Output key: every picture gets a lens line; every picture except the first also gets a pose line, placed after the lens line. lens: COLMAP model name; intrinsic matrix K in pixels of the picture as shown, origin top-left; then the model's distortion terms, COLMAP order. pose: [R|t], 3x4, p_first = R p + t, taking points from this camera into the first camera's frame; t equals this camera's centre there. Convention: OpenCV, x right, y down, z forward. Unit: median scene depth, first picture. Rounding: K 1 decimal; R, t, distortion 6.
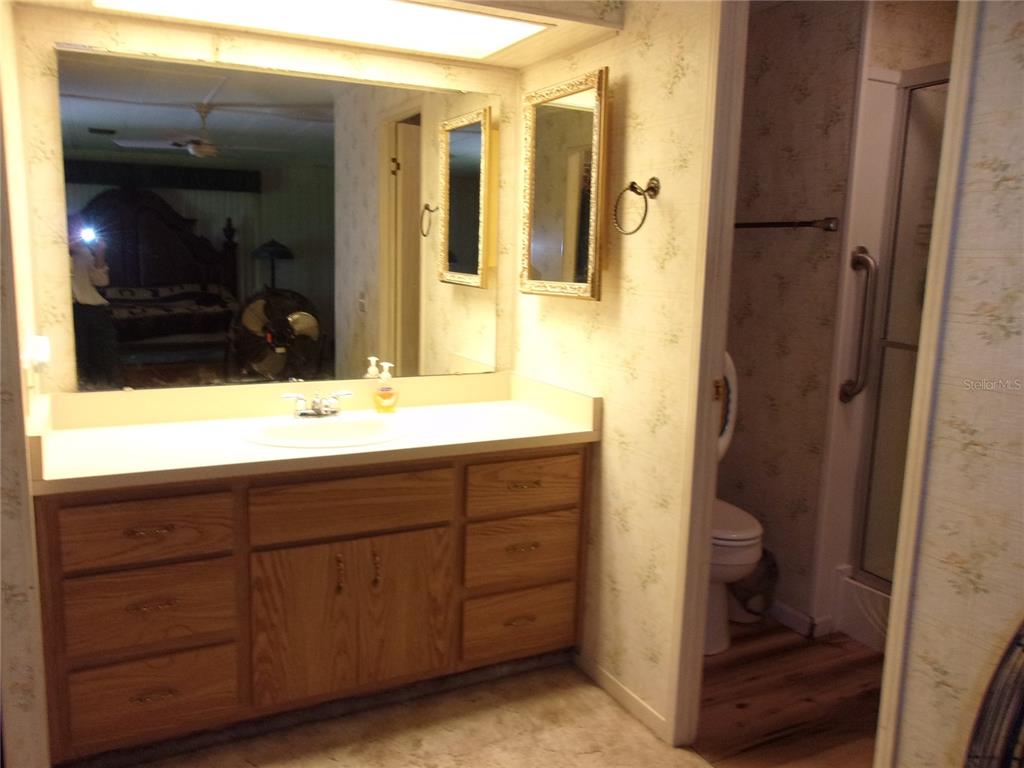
lens RADIAL K [[849.3, 0, 508.0], [0, 849.3, 390.1], [0, 0, 1]] dist [0.005466, -0.007364]
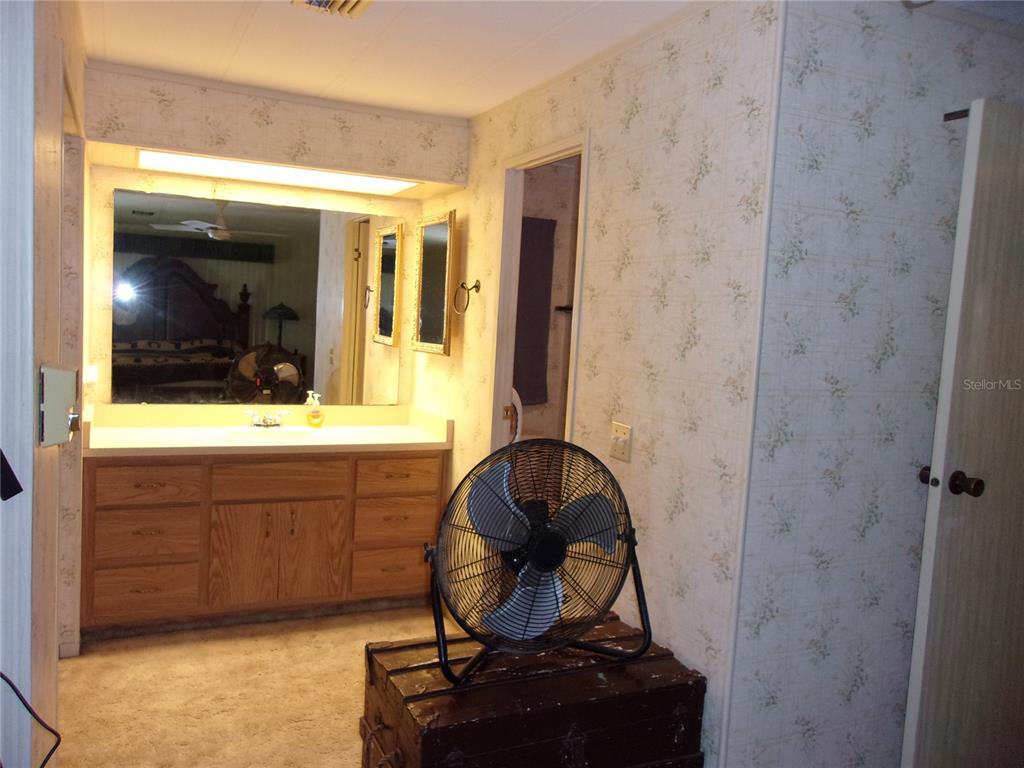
lens RADIAL K [[822.7, 0, 490.3], [0, 822.7, 382.0], [0, 0, 1]] dist [-0.007800, 0.037466]
pose [[0.998945, 0.031306, -0.033607, 0.232064], [-0.033995, 0.995994, -0.082701, 0.061958], [0.030884, 0.083756, 0.996008, -0.475448]]
